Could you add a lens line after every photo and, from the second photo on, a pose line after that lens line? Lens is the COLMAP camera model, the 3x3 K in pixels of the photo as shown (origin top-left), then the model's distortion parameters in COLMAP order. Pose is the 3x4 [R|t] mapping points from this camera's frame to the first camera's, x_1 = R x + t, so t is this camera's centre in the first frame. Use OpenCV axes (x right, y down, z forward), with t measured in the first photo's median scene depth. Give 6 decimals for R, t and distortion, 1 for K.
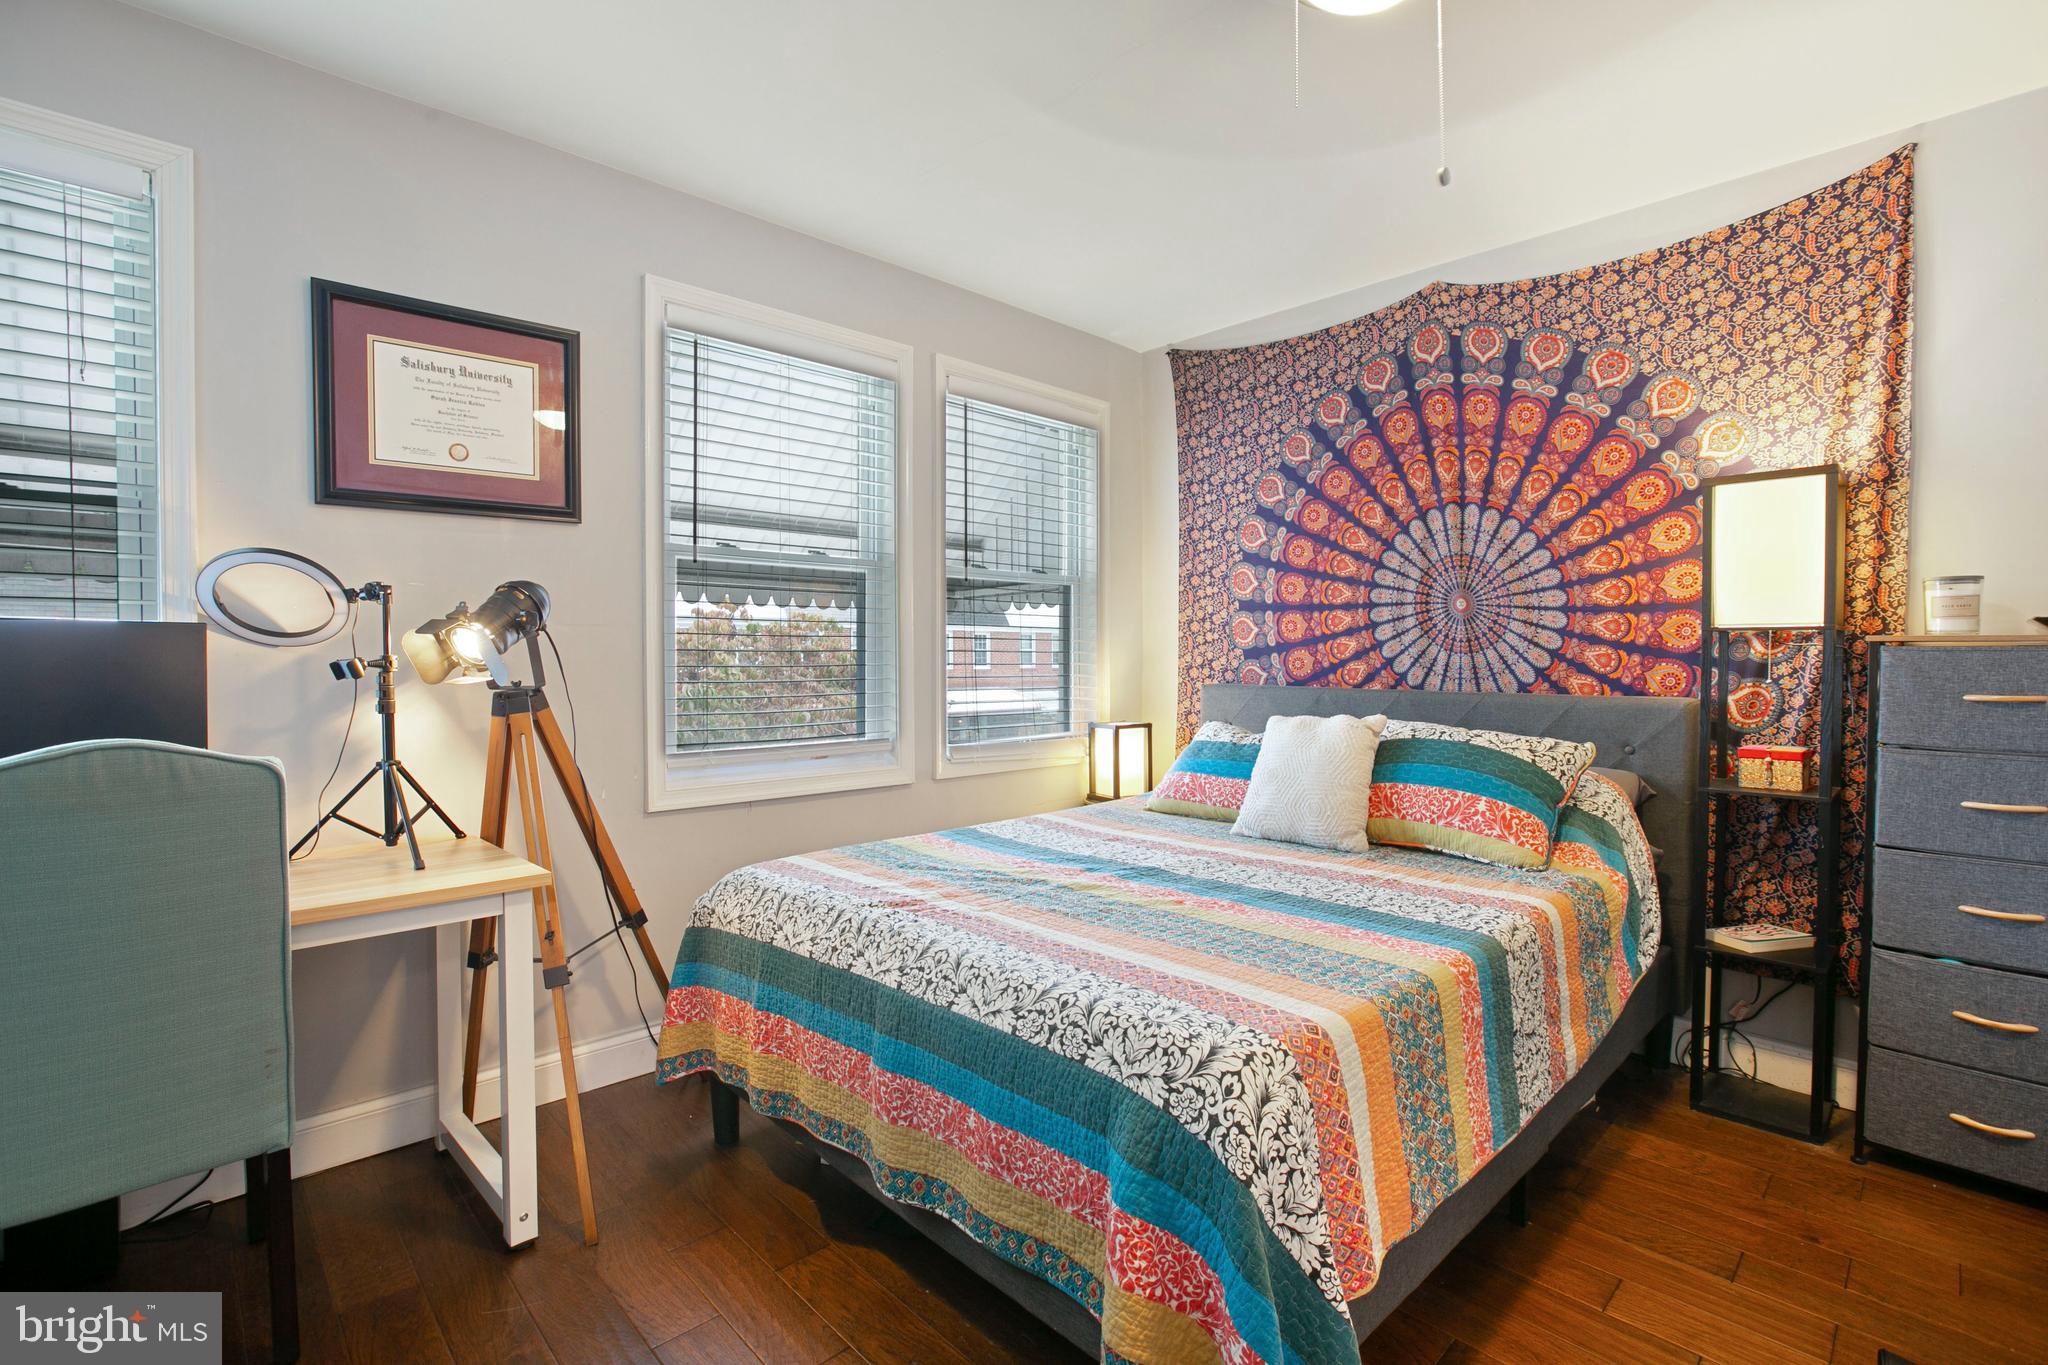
lens RADIAL K [[935.9, 0, 1019.2], [0, 935.9, 685.1], [0, 0, 1]] dist [-0.003447, -0.000506]
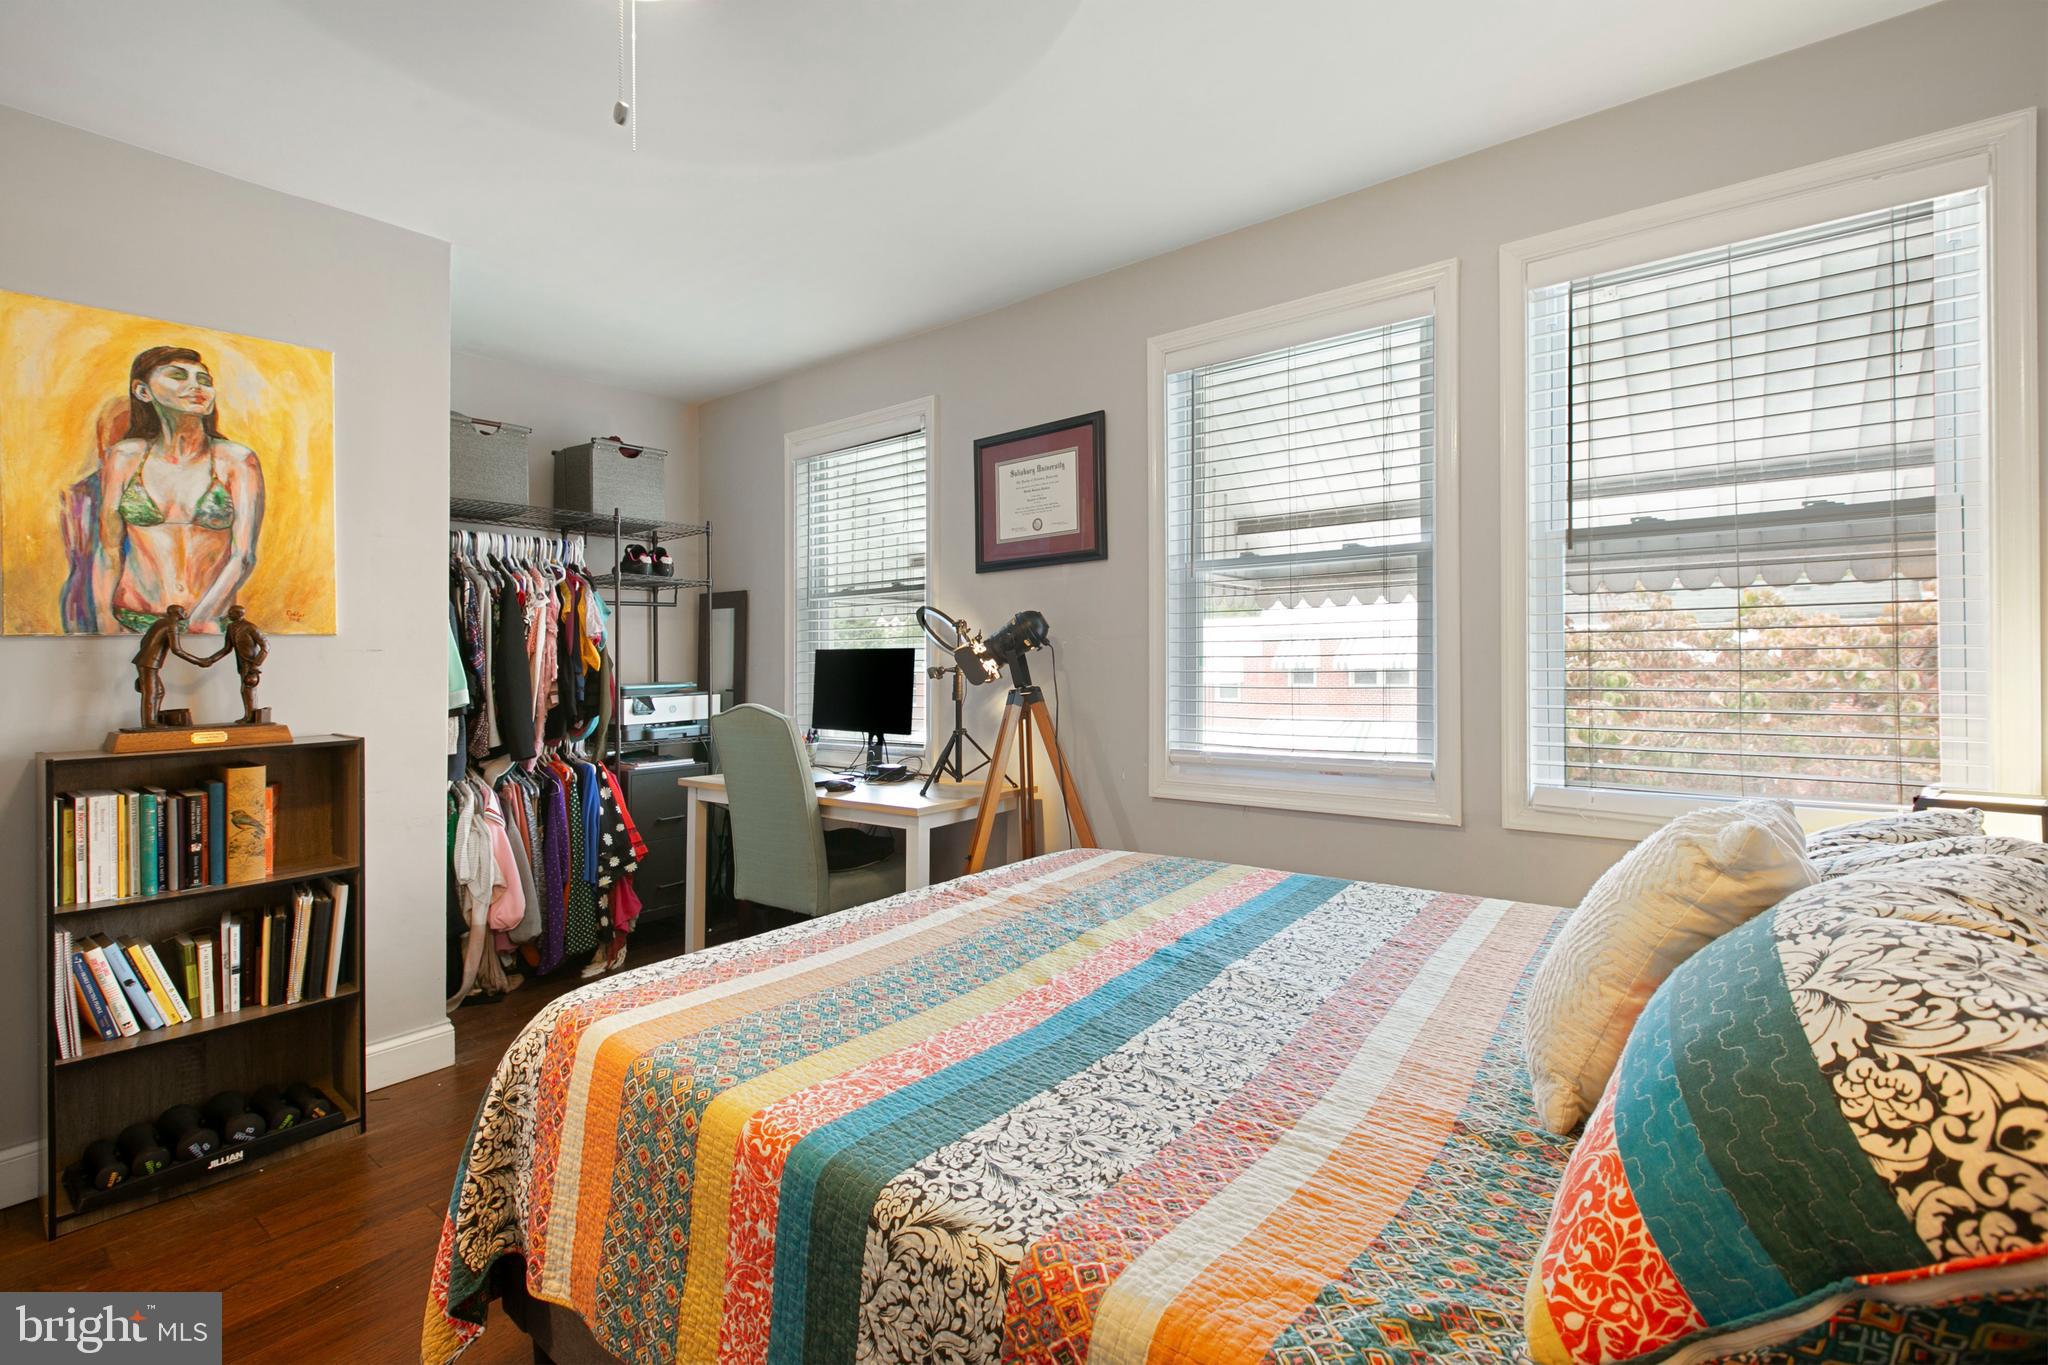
lens RADIAL K [[935.9, 0, 1019.1], [0, 935.9, 664.1], [0, 0, 1]] dist [-0.003447, -0.000506]
pose [[0.131951, 0.004135, -0.991248, 0.808799], [-0.020043, 0.999798, 0.001502, -0.032423], [0.991054, 0.019669, 0.132007, 0.753286]]
